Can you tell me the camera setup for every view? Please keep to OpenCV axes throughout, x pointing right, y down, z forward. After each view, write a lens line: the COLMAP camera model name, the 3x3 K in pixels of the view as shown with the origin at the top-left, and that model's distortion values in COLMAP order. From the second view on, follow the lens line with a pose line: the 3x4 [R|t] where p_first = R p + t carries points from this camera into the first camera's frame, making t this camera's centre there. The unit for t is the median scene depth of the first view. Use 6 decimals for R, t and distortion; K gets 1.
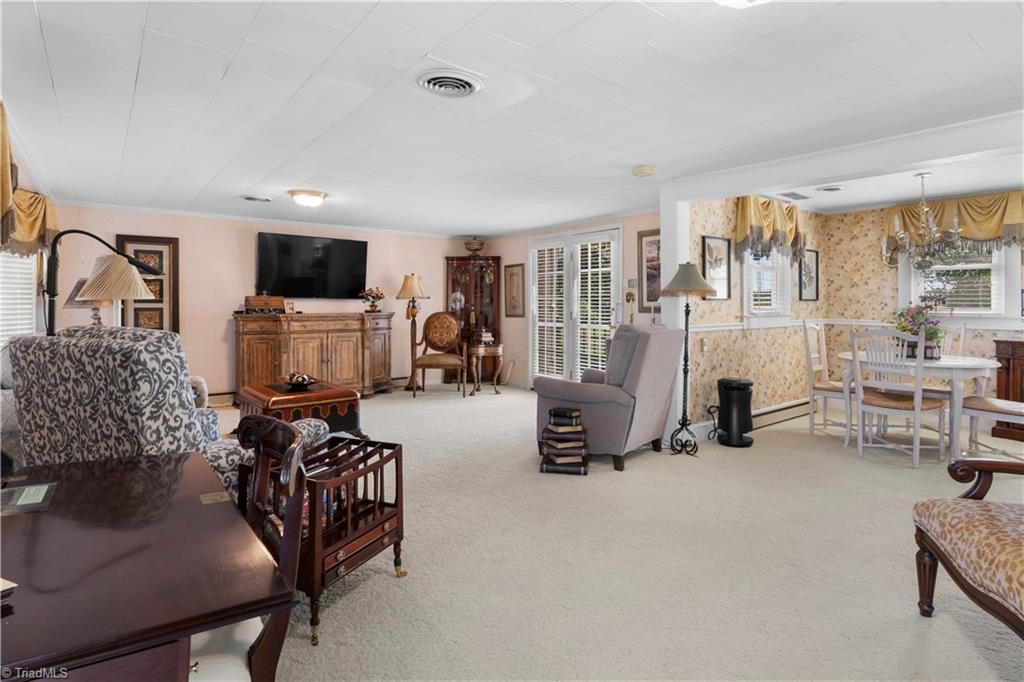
lens RADIAL K [[538.4, 0, 511.9], [0, 538.4, 309.0], [0, 0, 1]] dist [-0.000762, 0.000106]
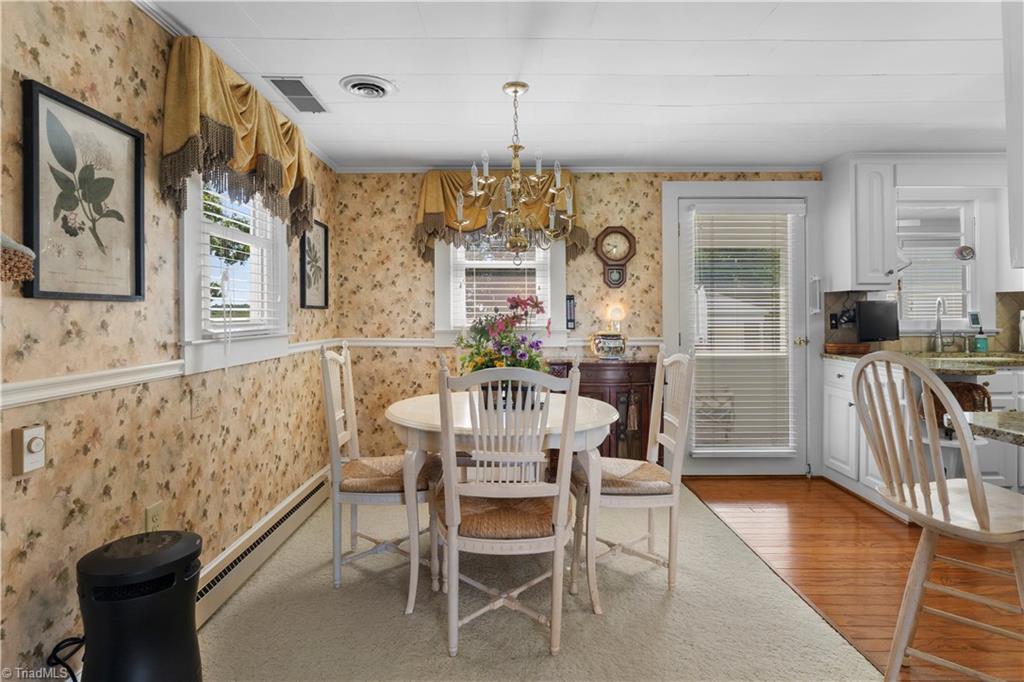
lens RADIAL K [[538.4, 0, 511.9], [0, 538.4, 309.0], [0, 0, 1]] dist [-0.000762, 0.000106]
pose [[0.613330, 0.010274, 0.789760, 0.258583], [0.007429, 0.999796, -0.018776, -0.002486], [-0.789792, 0.017383, 0.613129, 0.550779]]
